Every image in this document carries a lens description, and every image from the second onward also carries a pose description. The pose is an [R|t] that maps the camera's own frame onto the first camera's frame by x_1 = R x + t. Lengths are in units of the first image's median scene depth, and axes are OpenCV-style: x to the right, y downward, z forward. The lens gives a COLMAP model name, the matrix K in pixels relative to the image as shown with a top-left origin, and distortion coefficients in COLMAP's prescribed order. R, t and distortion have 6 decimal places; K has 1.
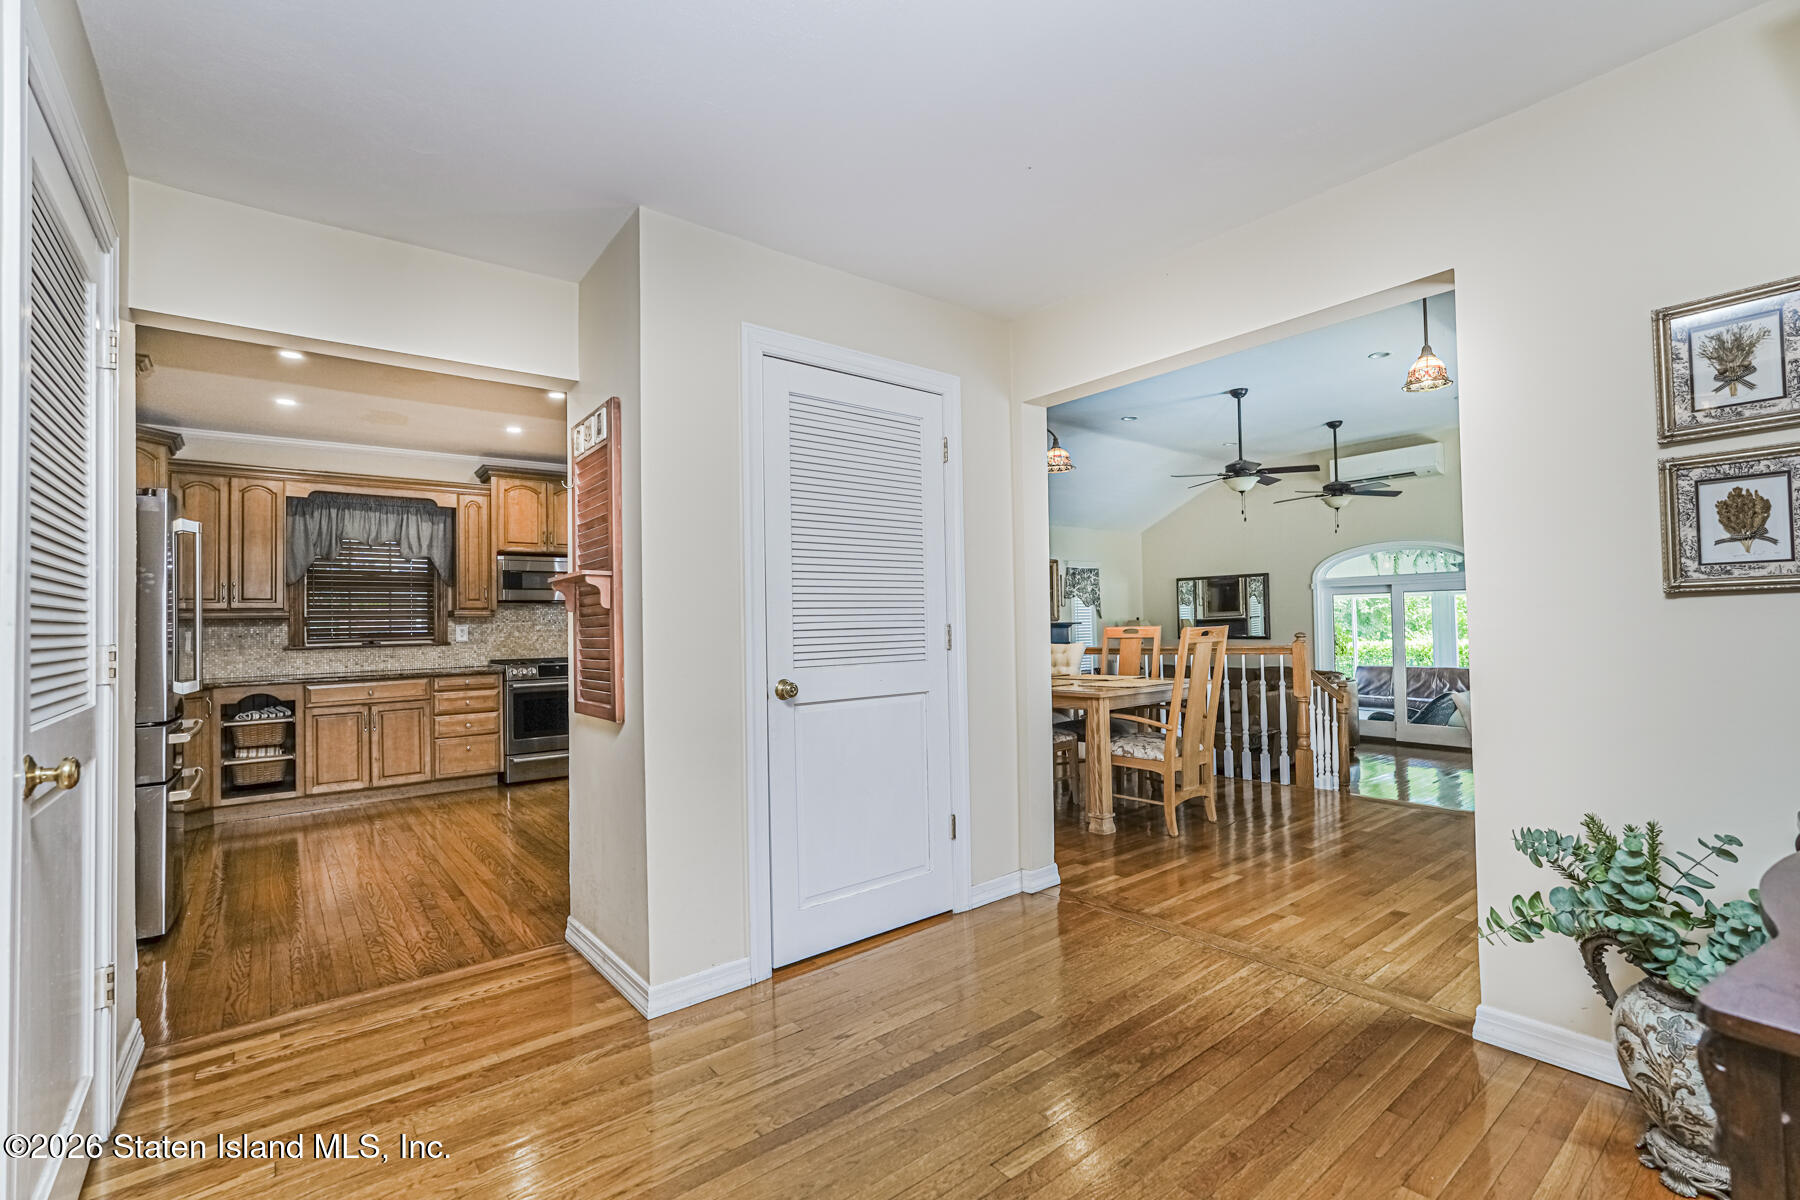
lens RADIAL K [[789.7, 0, 898.5], [0, 789.7, 605.4], [0, 0, 1]] dist [-0.018093, 0.011090]
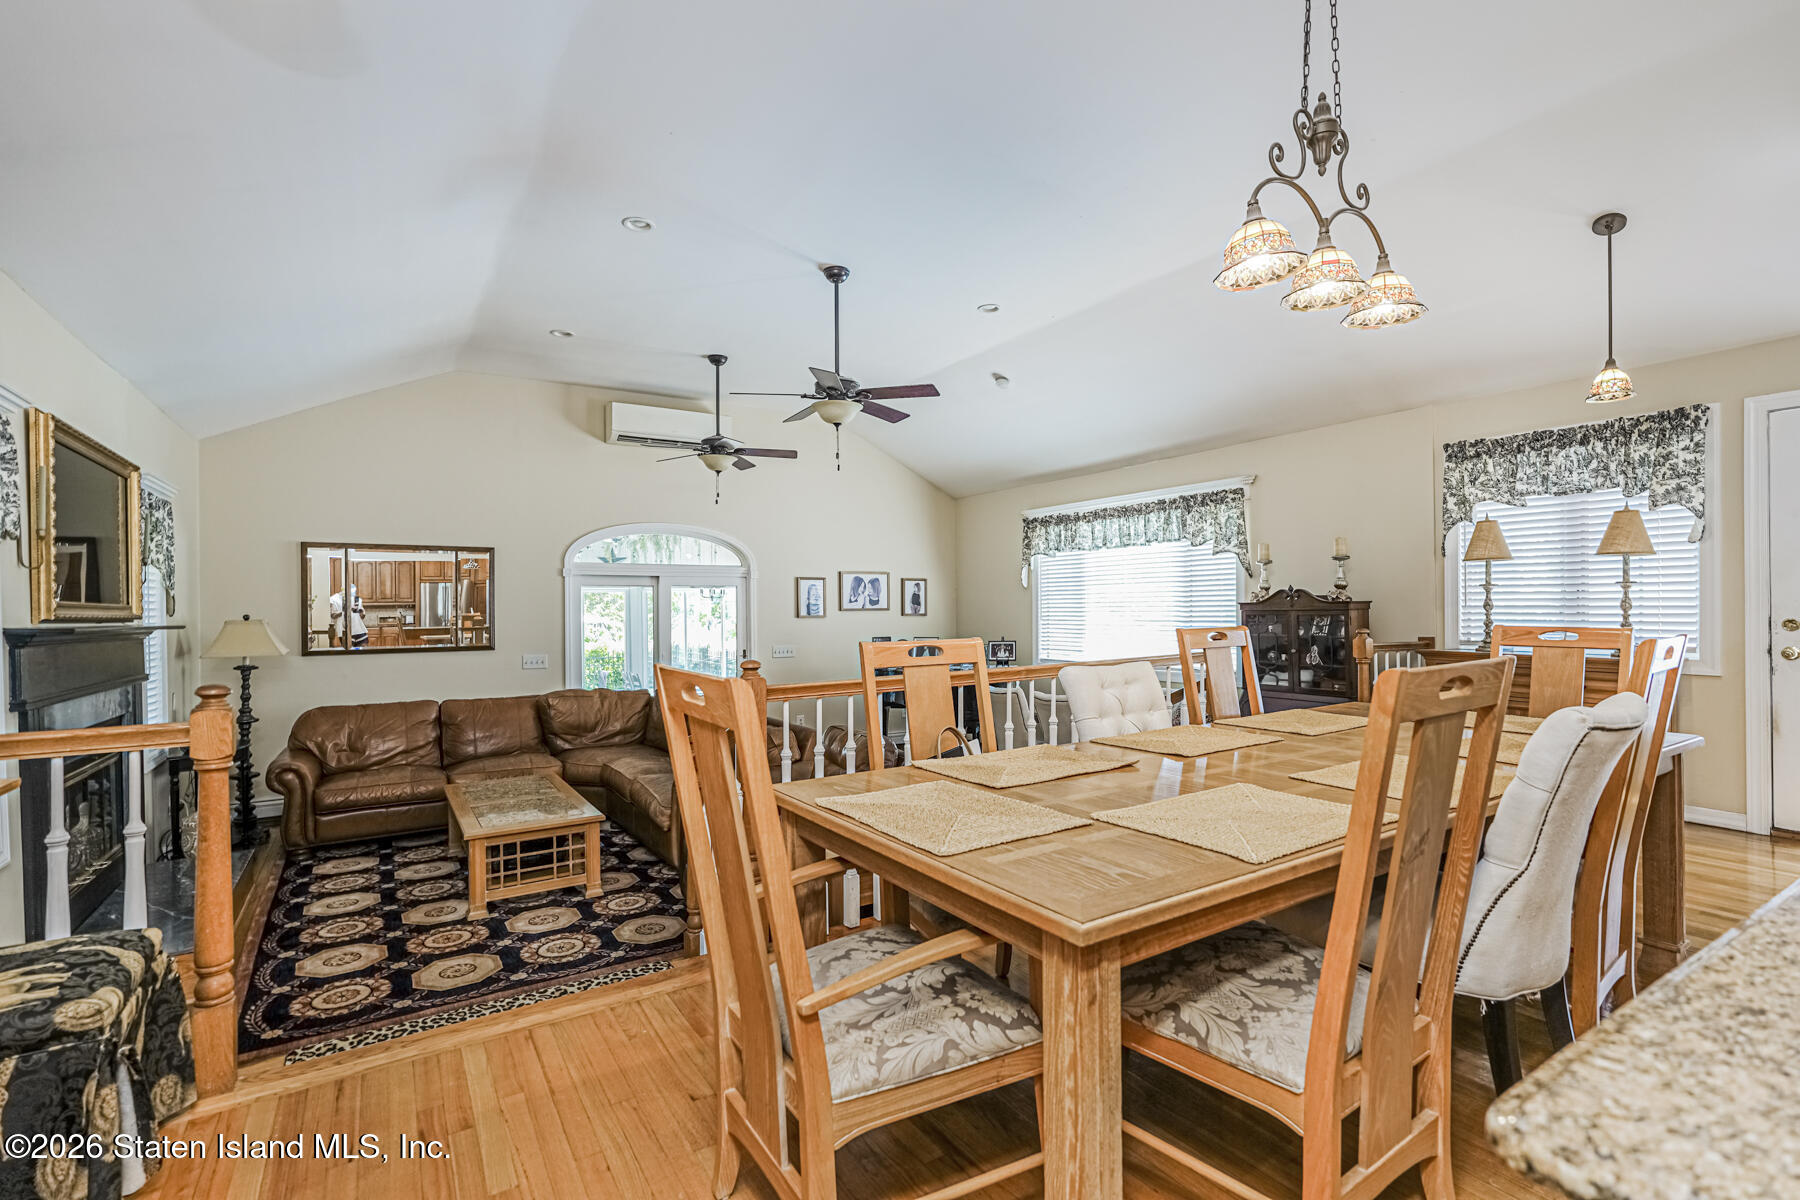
lens RADIAL K [[821.7, 0, 901.6], [0, 821.7, 607.1], [0, 0, 1]] dist [-0.015004, 0.009278]
pose [[0.100580, 0.016035, 0.994800, -0.303409], [-0.015166, 0.999779, -0.014582, 0.023100], [-0.994813, -0.013621, 0.100801, 1.091945]]
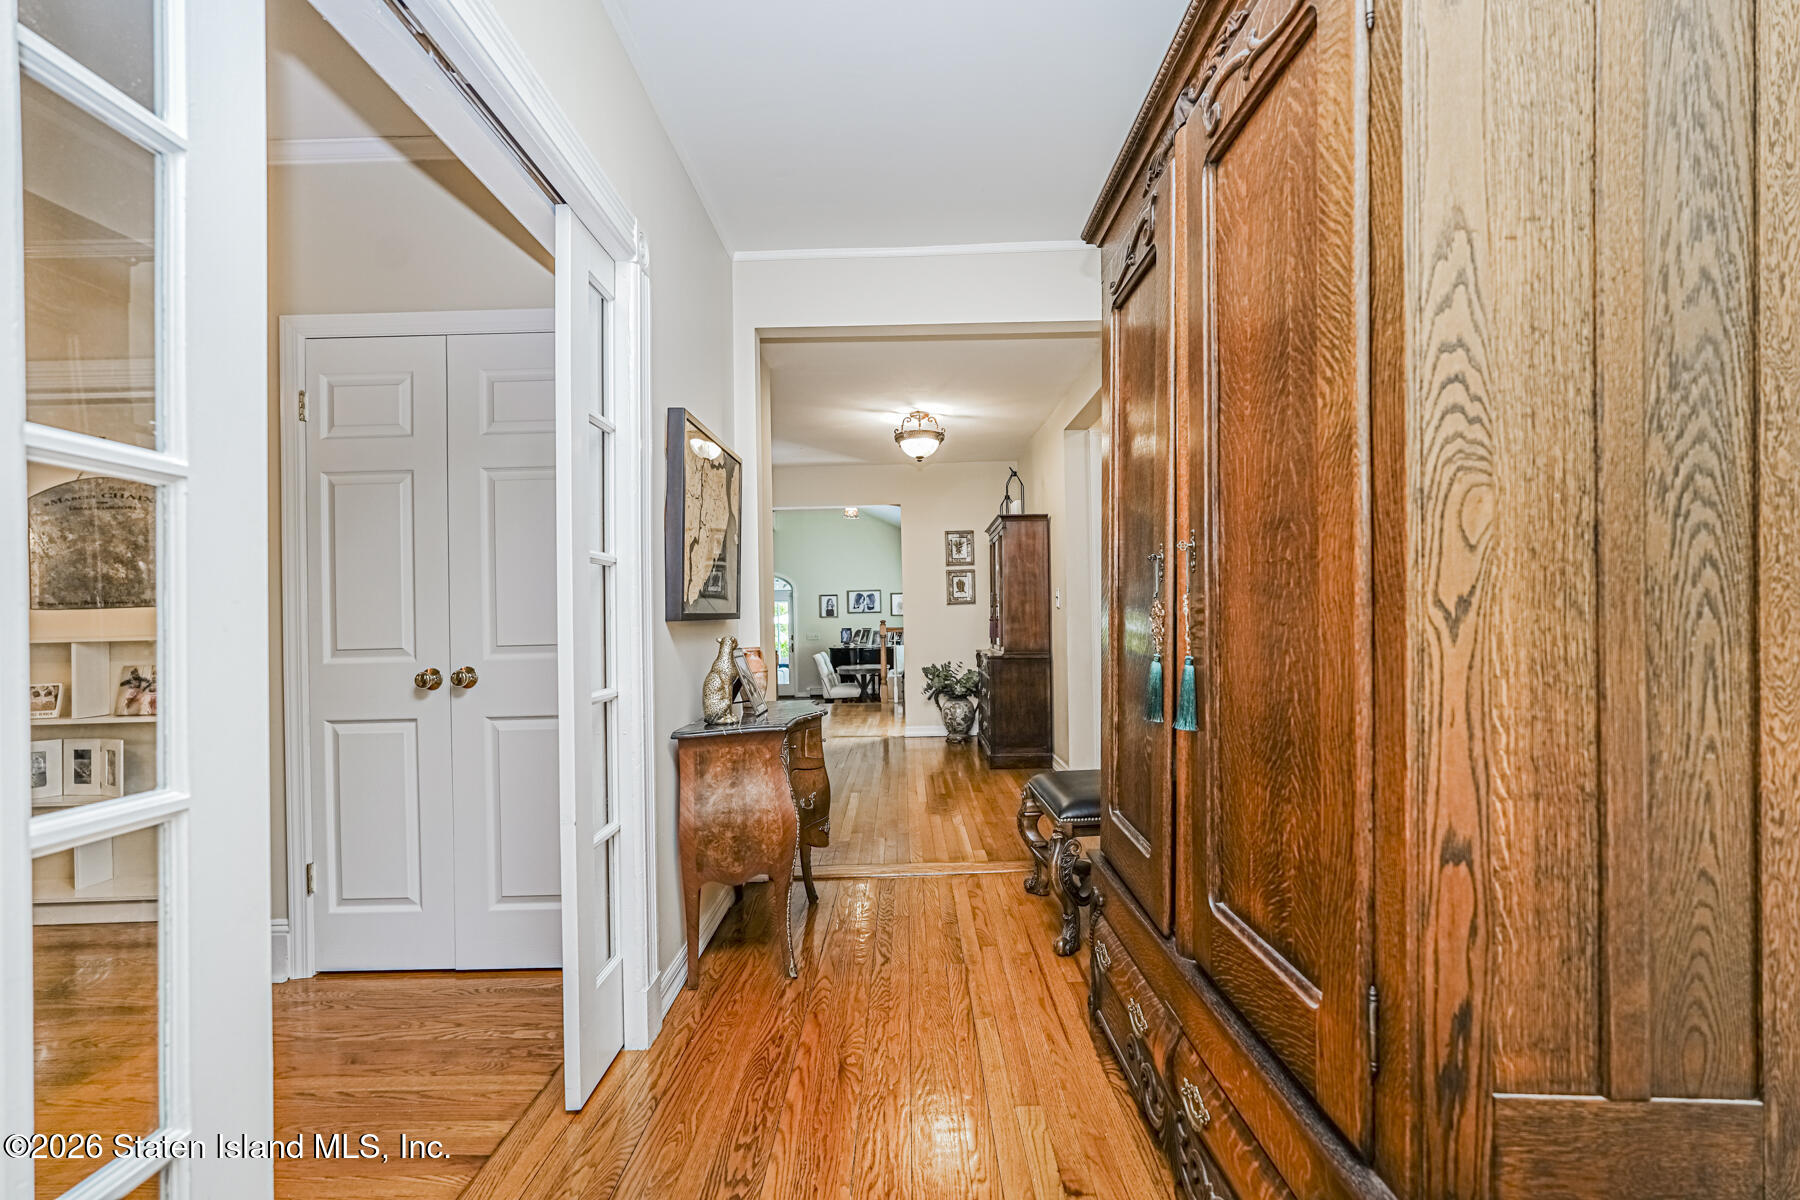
lens RADIAL K [[789.7, 0, 898.5], [0, 789.7, 605.4], [0, 0, 1]] dist [-0.018093, 0.011090]
pose [[0.630735, 0.012740, 0.775893, -0.661313], [-0.006953, 0.999918, -0.010766, 0.009587], [-0.775967, 0.001395, 0.630772, -0.382266]]
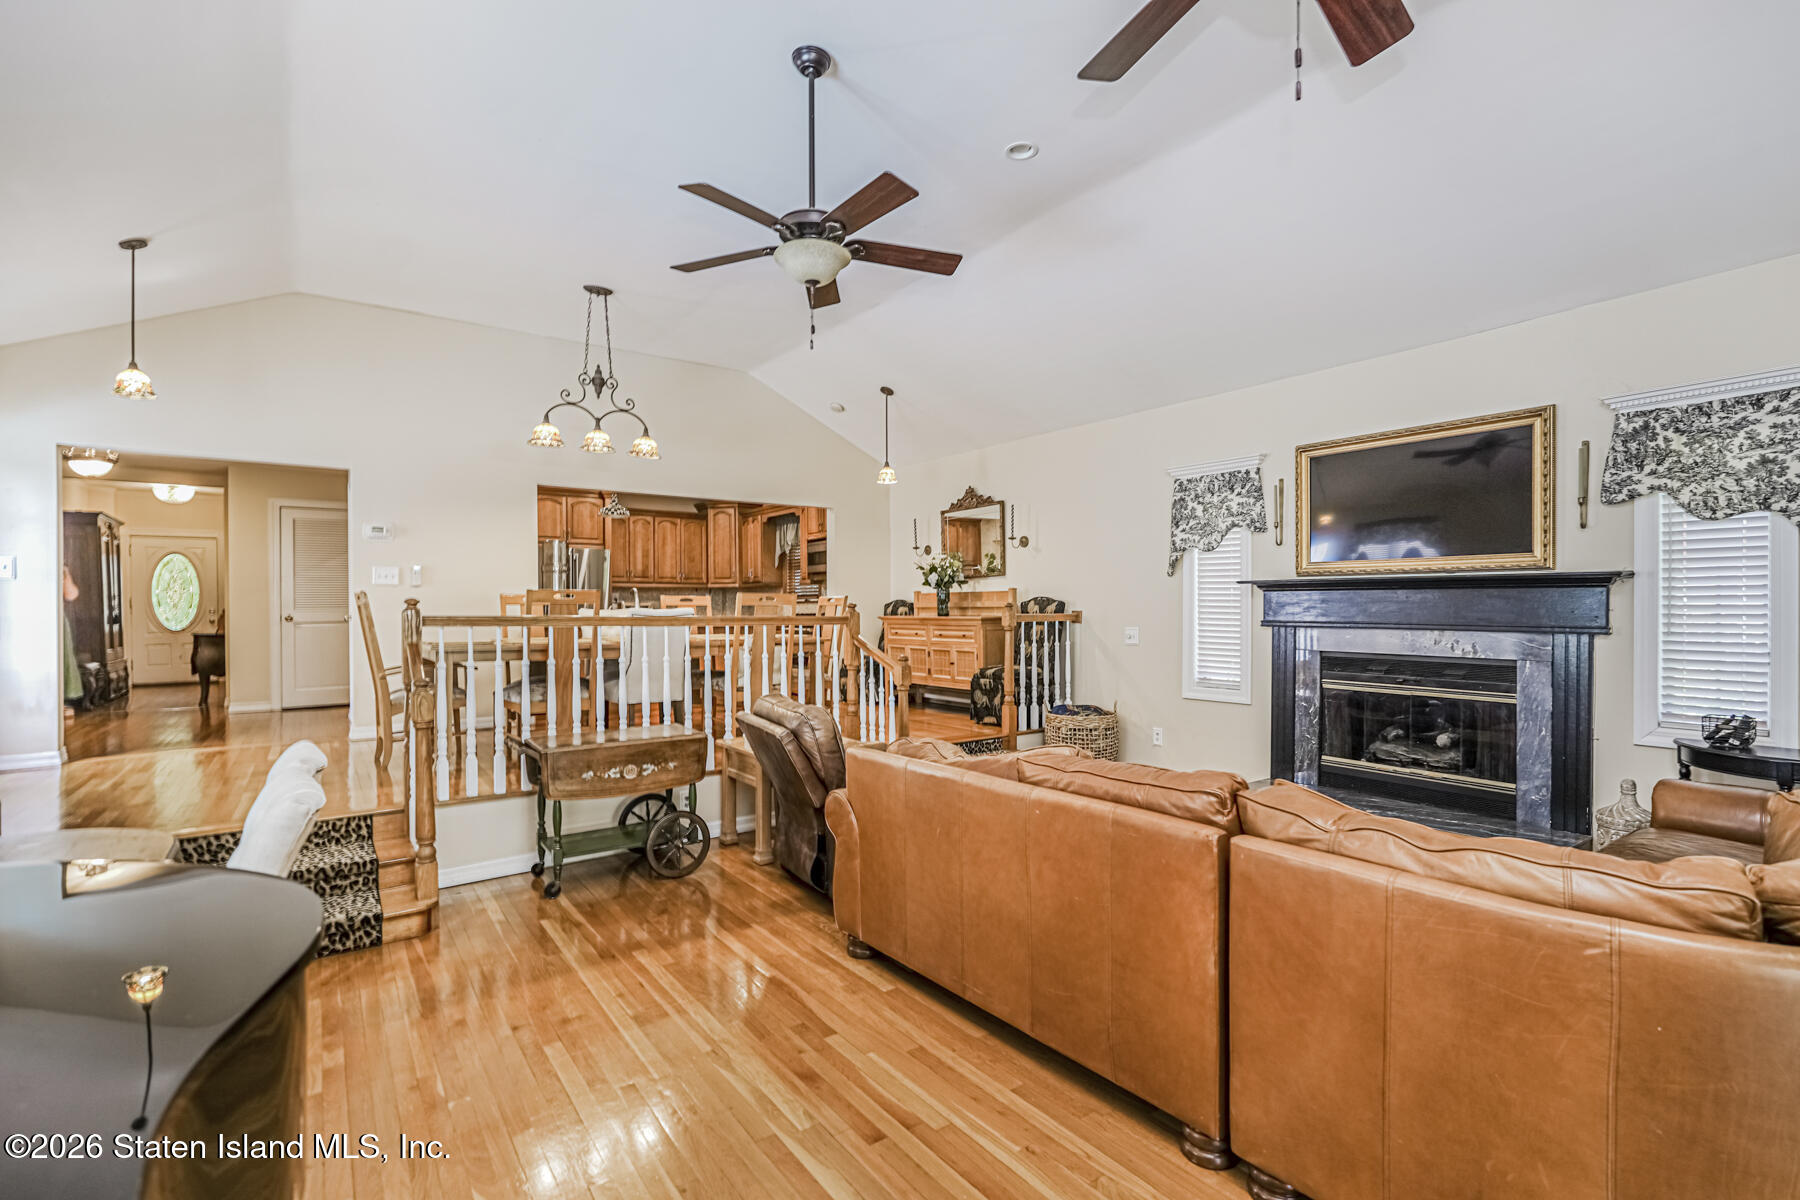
lens RADIAL K [[821.7, 0, 901.6], [0, 821.7, 607.1], [0, 0, 1]] dist [-0.015004, 0.009278]
pose [[-0.040373, 0.018158, -0.999020, 1.129225], [0.031041, 0.999375, 0.016910, 0.040254], [0.998702, -0.030327, -0.040911, 1.328252]]
